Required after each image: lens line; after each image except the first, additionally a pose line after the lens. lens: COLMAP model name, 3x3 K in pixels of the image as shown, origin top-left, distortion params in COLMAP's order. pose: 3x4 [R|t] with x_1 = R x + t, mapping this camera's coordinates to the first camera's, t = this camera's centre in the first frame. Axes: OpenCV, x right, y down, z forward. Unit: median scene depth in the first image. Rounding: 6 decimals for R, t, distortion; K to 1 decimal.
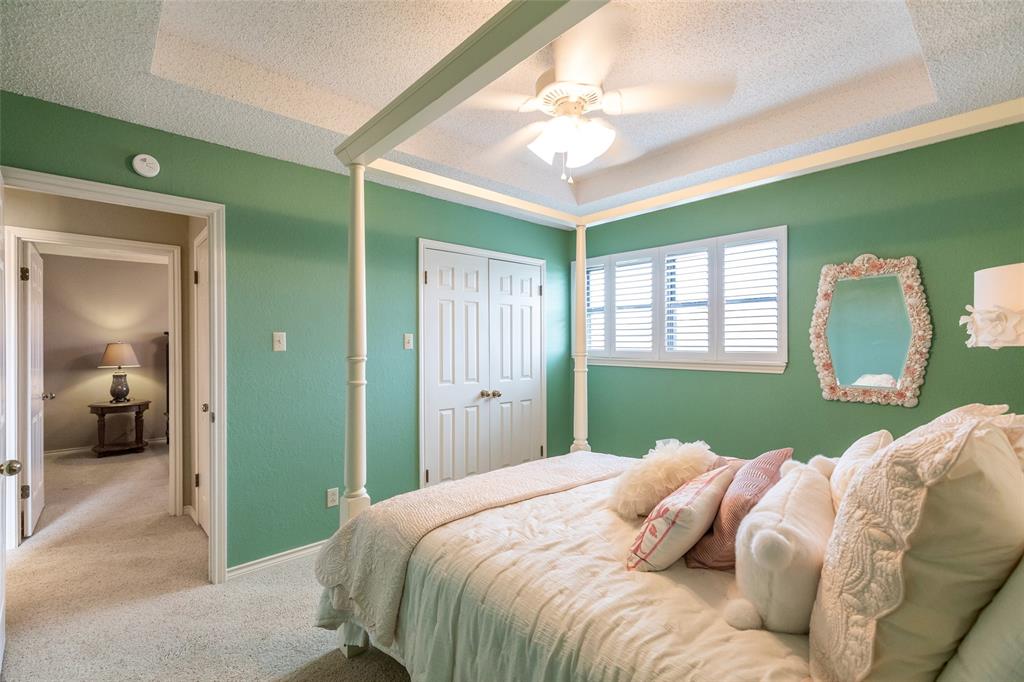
lens RADIAL K [[467.2, 0, 491.4], [0, 467.2, 346.5], [0, 0, 1]] dist [-0.004415, -0.001920]
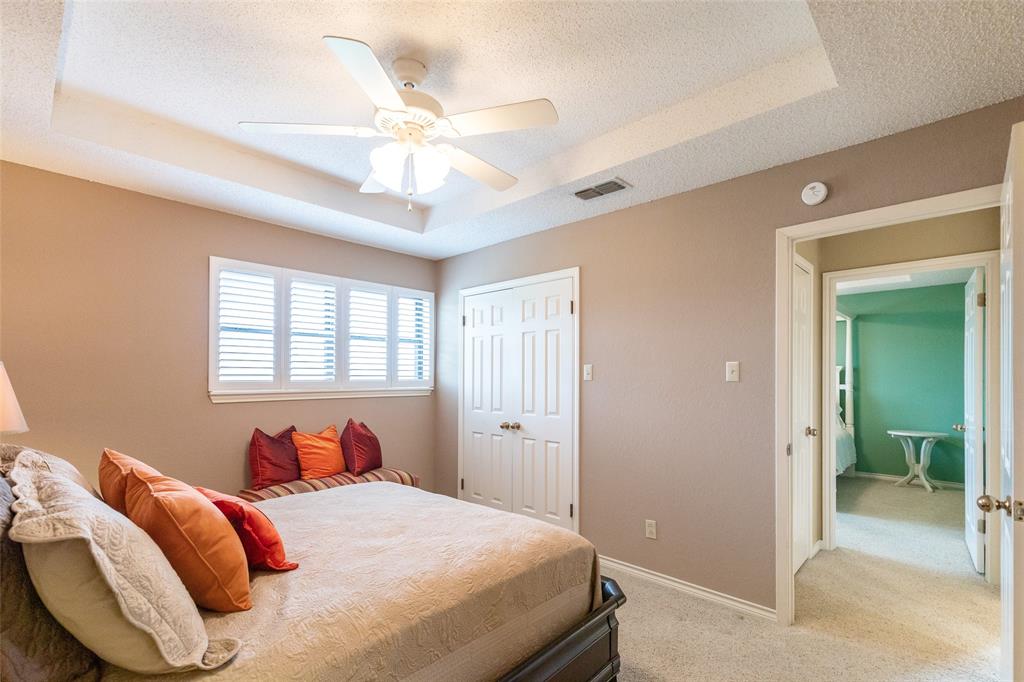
lens RADIAL K [[467.2, 0, 494.1], [0, 467.2, 378.2], [0, 0, 1]] dist [-0.004415, -0.001920]
pose [[-0.082999, -0.000675, 0.996549, -0.899630], [-0.006031, 0.999982, 0.000175, 0.002143], [-0.996531, -0.005995, -0.083002, 1.023669]]
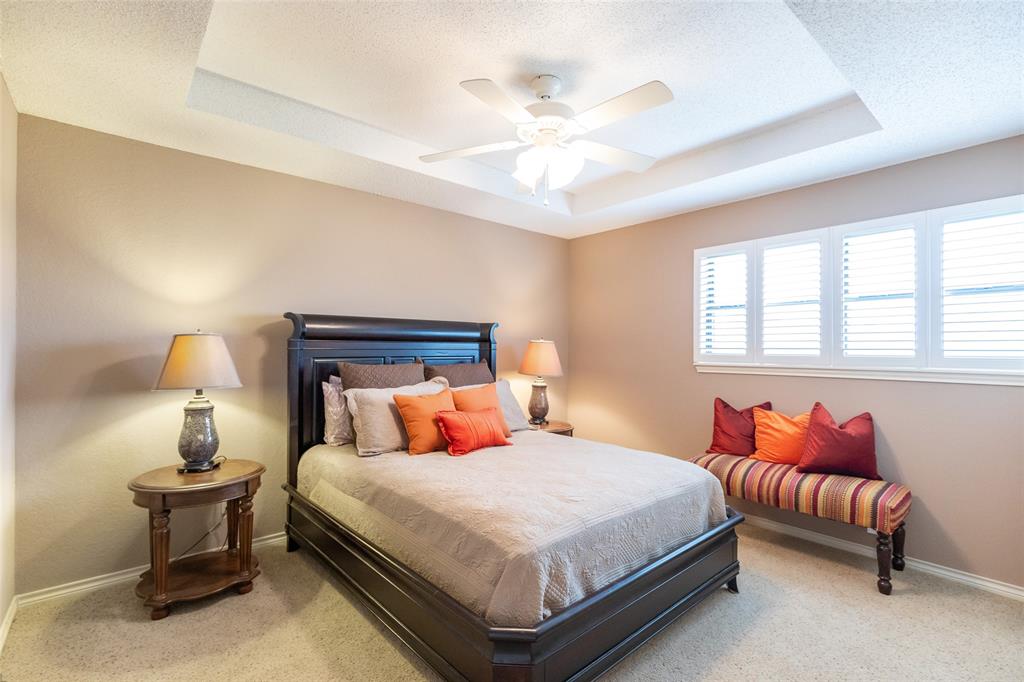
lens RADIAL K [[467.2, 0, 518.5], [0, 467.2, 348.0], [0, 0, 1]] dist [-0.004415, -0.001920]
pose [[0.999926, 0.005994, 0.010543, -0.256851], [-0.005967, 0.999979, -0.002593, 0.002115], [-0.010558, 0.002530, 0.999941, 0.285512]]
